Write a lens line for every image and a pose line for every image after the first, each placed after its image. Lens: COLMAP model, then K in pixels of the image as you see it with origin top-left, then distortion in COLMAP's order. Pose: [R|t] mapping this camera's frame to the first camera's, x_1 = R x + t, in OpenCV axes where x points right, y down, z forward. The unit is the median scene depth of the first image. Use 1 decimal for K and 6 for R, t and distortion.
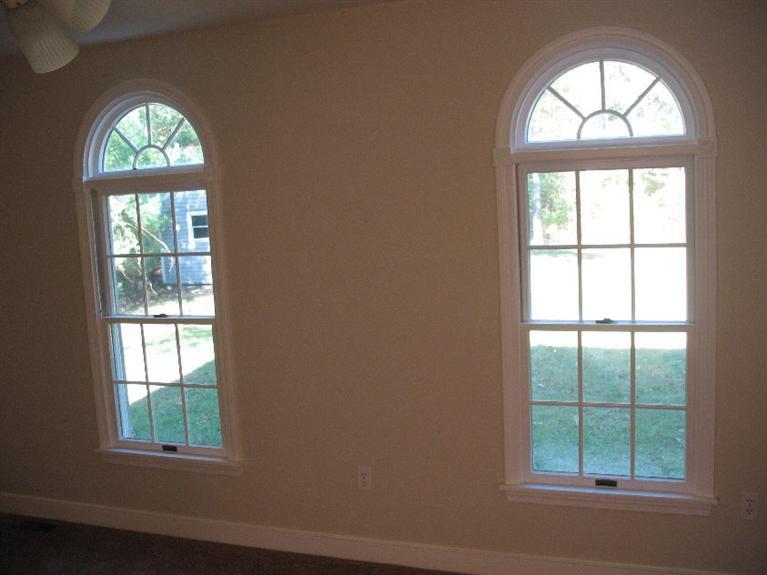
lens RADIAL K [[826.0, 0, 383.5], [0, 826.0, 287.5], [0, 0, 1]] dist [-0.249551, 0.297391]
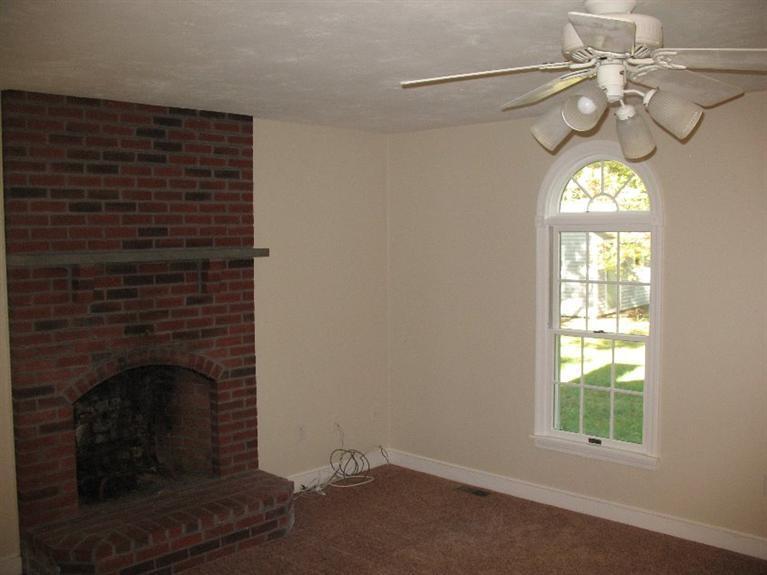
lens RADIAL K [[826.0, 0, 383.5], [0, 826.0, 287.5], [0, 0, 1]] dist [-0.249551, 0.297391]
pose [[0.721962, 0.096457, -0.685177, 1.046358], [-0.124834, 0.992144, 0.008135, -0.002227], [0.680579, 0.079660, 0.728331, -0.399961]]
